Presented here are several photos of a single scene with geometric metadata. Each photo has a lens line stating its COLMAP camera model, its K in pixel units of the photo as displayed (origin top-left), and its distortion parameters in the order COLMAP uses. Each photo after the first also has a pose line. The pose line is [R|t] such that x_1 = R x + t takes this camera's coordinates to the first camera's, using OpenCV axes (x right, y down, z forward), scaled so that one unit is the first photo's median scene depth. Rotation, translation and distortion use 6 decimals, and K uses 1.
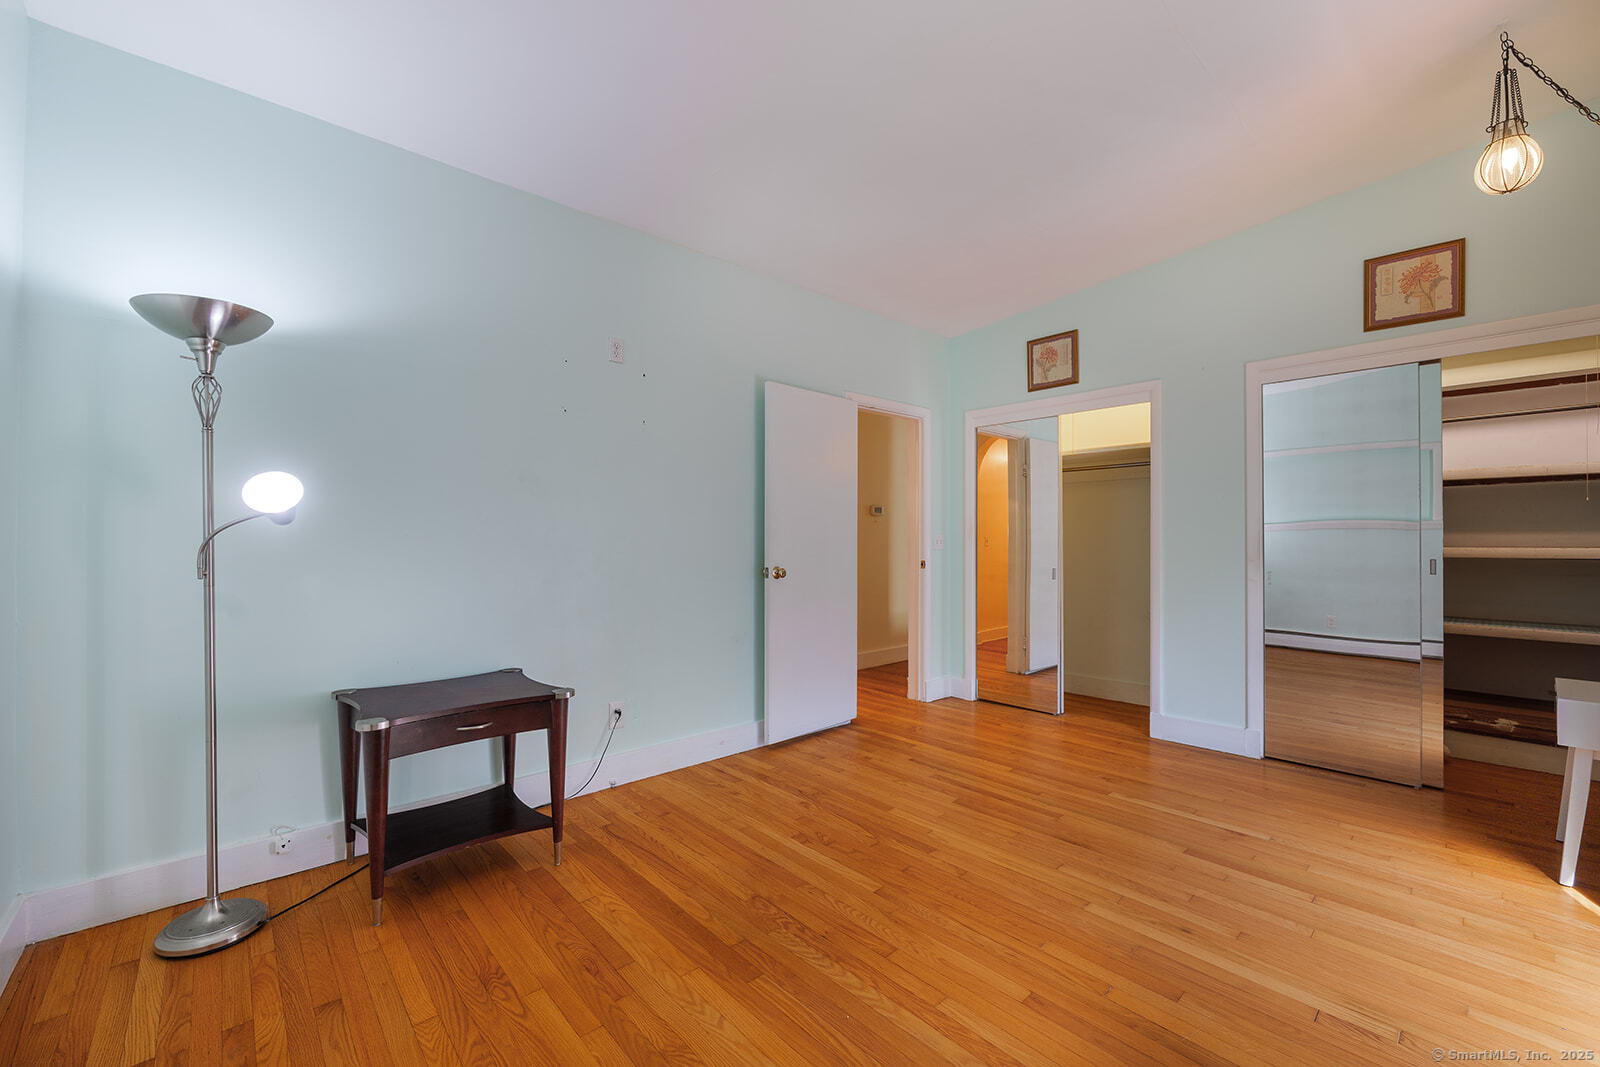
lens RADIAL K [[655.4, 0, 798.1], [0, 655.4, 538.9], [0, 0, 1]] dist [-0.012193, 0.001224]
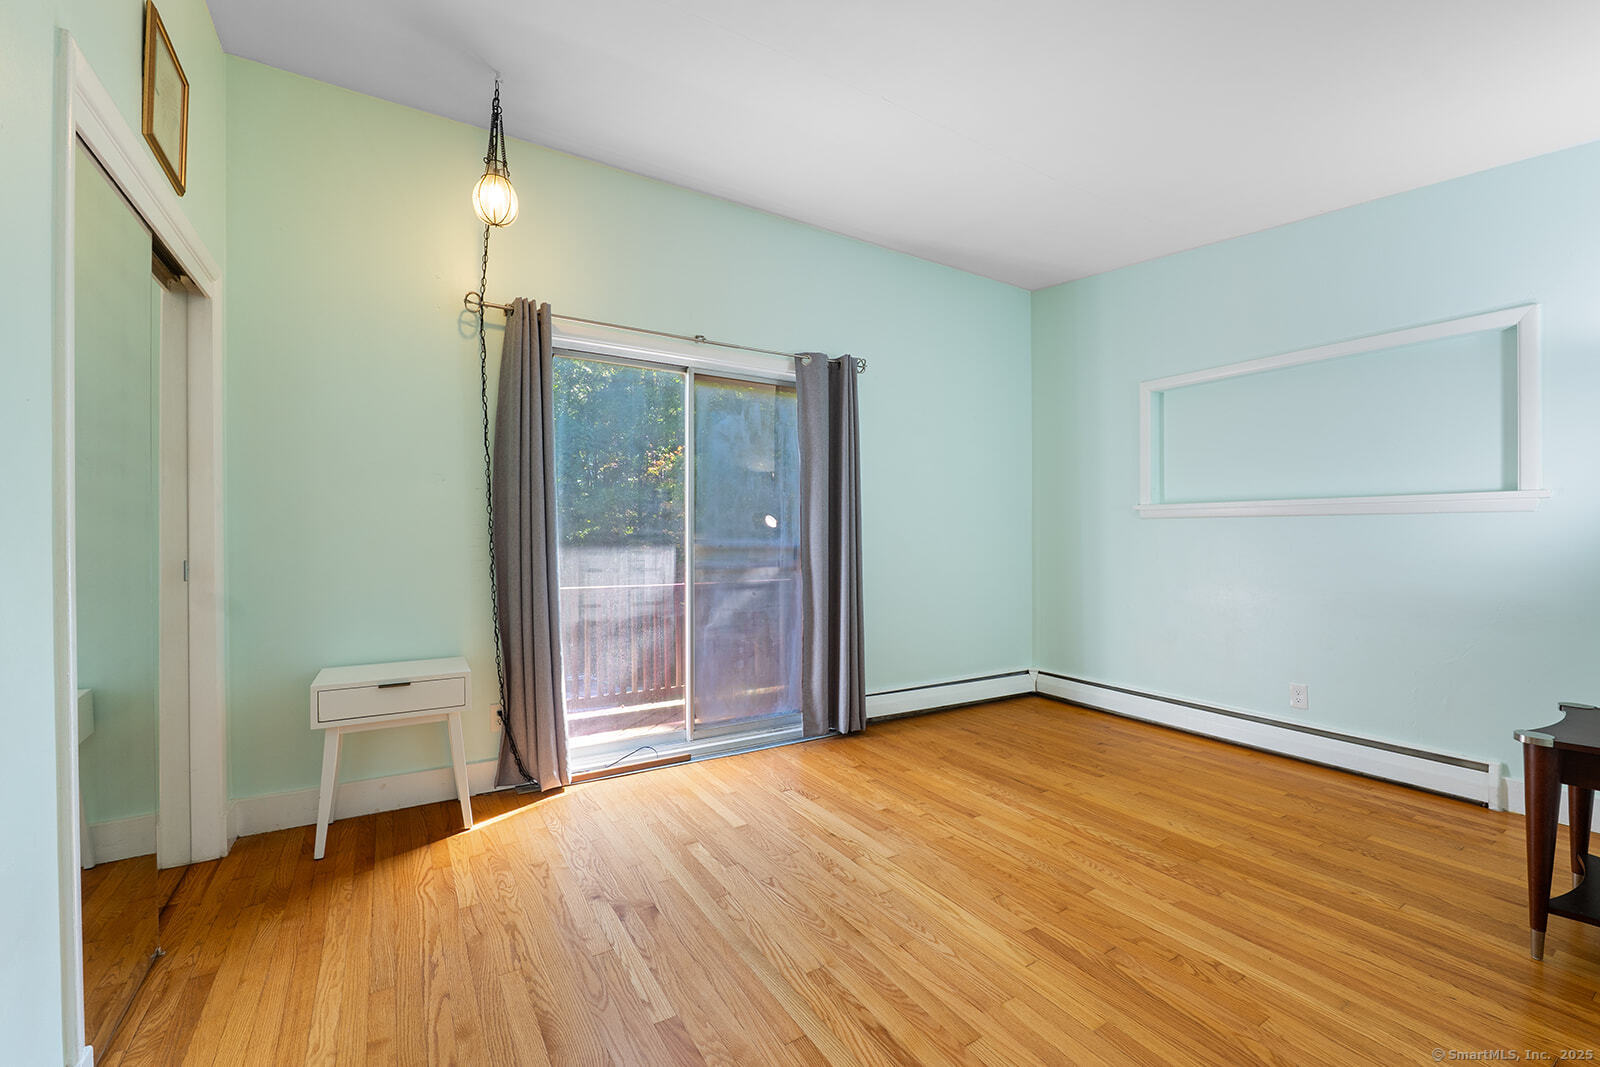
lens RADIAL K [[655.4, 0, 799.9], [0, 655.4, 536.1], [0, 0, 1]] dist [-0.012193, 0.001224]
pose [[-0.984818, 0.001092, 0.173589, 0.352135], [-0.000028, 0.999979, -0.006447, 0.007495], [-0.173592, -0.006354, -0.984797, 1.881354]]
